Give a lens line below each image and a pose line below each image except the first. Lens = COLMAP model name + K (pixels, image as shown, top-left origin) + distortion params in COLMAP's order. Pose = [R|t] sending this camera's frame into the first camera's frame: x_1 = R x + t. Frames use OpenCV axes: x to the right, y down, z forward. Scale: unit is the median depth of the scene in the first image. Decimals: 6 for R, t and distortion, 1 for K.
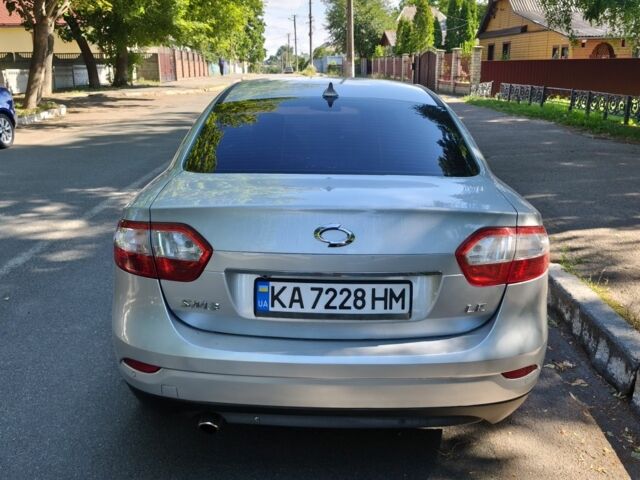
lens RADIAL K [[611.5, 0, 318.6], [0, 611.5, 240.1], [0, 0, 1]] dist [0.001447, 0.000000]
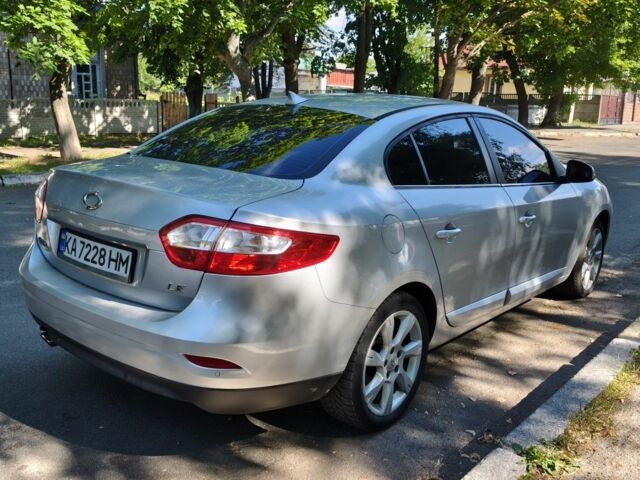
lens RADIAL K [[611.5, 0, 320.2], [0, 611.5, 241.8], [0, 0, 1]] dist [0.001447, 0.000000]
pose [[0.778890, 0.159149, -0.606631, 0.069931], [-0.195545, 0.980675, 0.006207, -0.001428], [0.595896, 0.113789, 0.794959, 0.019271]]
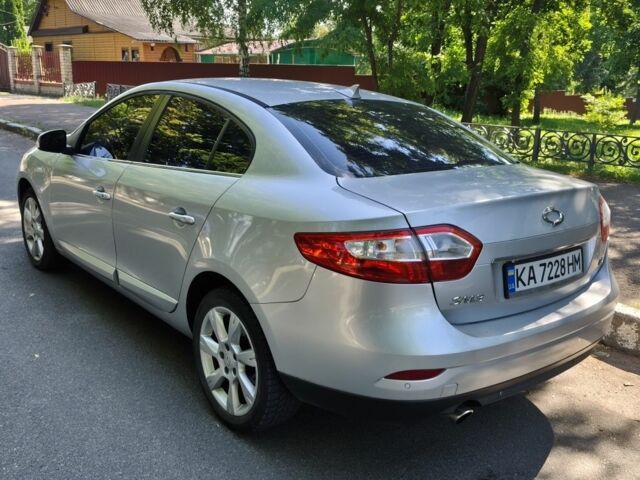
lens RADIAL K [[611.5, 0, 316.2], [0, 611.5, 237.5], [0, 0, 1]] dist [0.001447, 0.000000]
pose [[0.791201, -0.136160, 0.596205, -0.063930], [0.139420, 0.989387, 0.040935, -0.004825], [-0.595452, 0.050735, 0.801788, 0.020658]]
